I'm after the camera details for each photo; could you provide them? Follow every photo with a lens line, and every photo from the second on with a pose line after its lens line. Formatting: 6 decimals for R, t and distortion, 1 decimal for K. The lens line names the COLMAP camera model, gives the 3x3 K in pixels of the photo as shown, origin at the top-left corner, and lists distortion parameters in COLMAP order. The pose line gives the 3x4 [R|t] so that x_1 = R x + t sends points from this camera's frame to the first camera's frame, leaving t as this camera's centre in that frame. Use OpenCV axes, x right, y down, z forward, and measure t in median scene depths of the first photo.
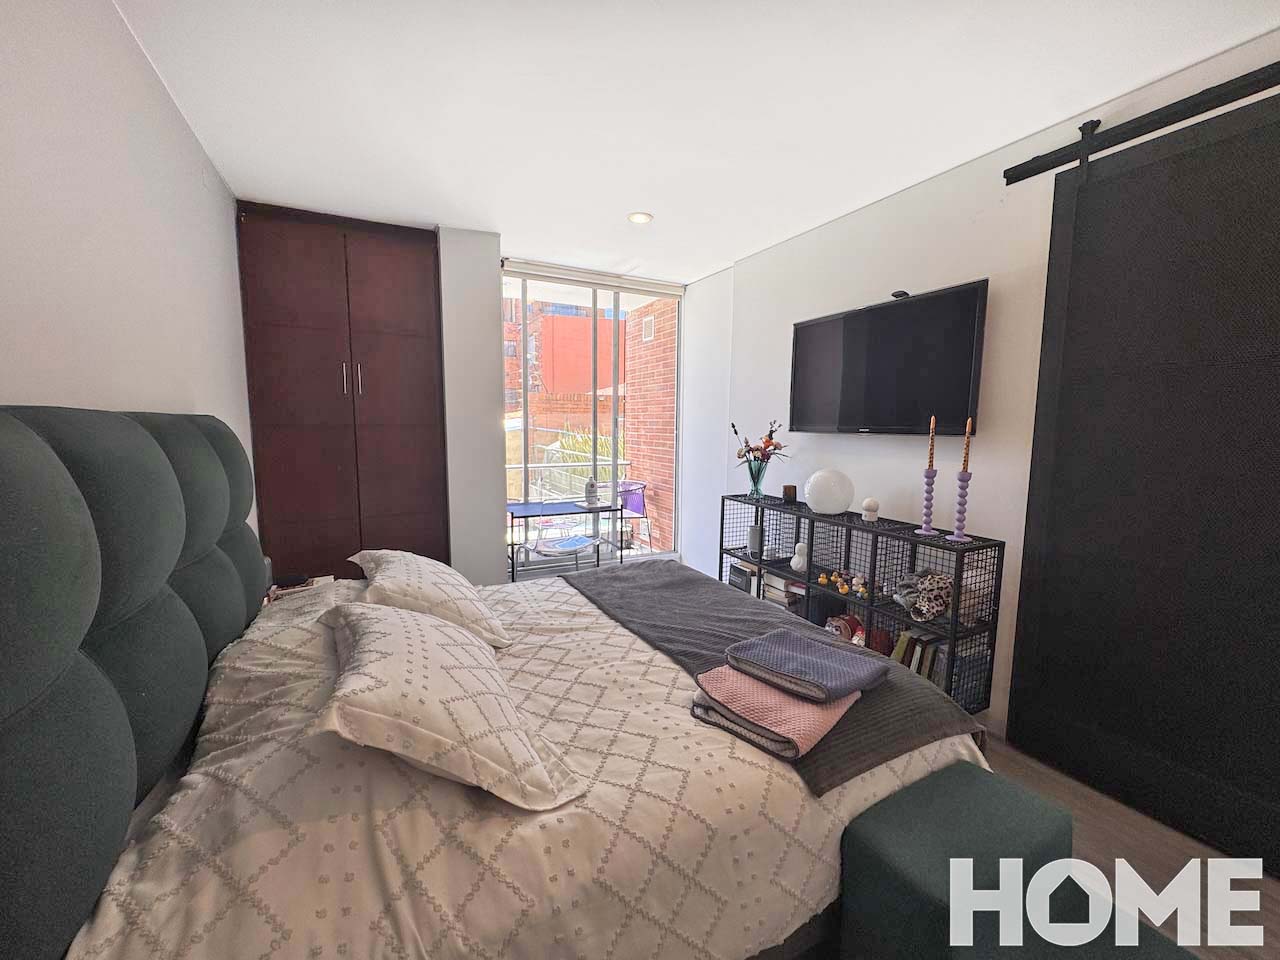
lens RADIAL K [[506.6, 0, 640.0], [0, 506.6, 480.0], [0, 0, 1]] dist [-0.002572, -0.000169]
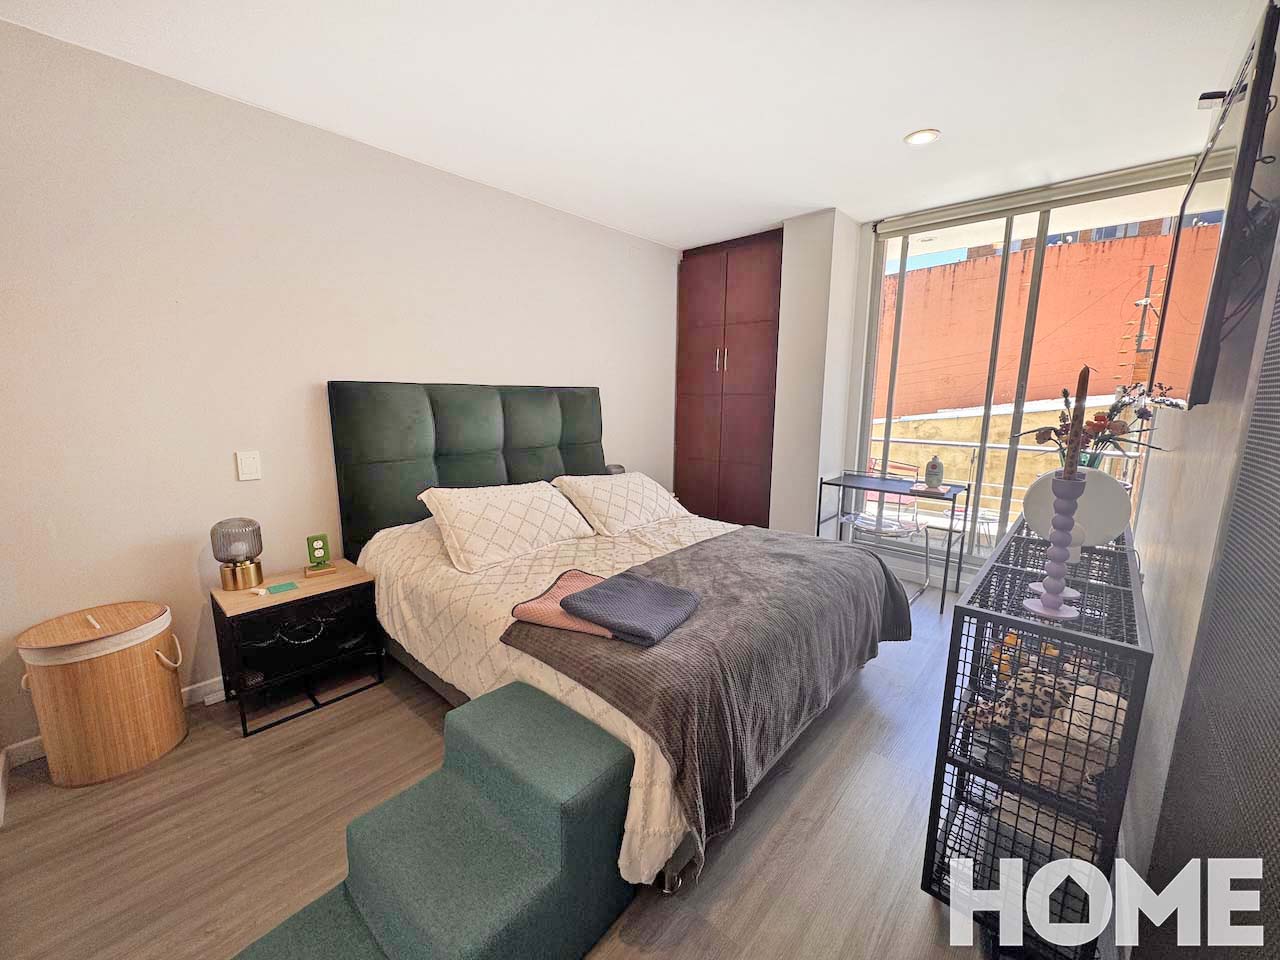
lens RADIAL K [[506.6, 0, 640.0], [0, 506.6, 480.0], [0, 0, 1]] dist [-0.002572, -0.000169]
pose [[0.354602, 0.152970, -0.922419, 0.638077], [-0.109461, 0.986535, 0.121523, -0.019306], [0.928588, 0.057877, 0.366572, 0.290714]]
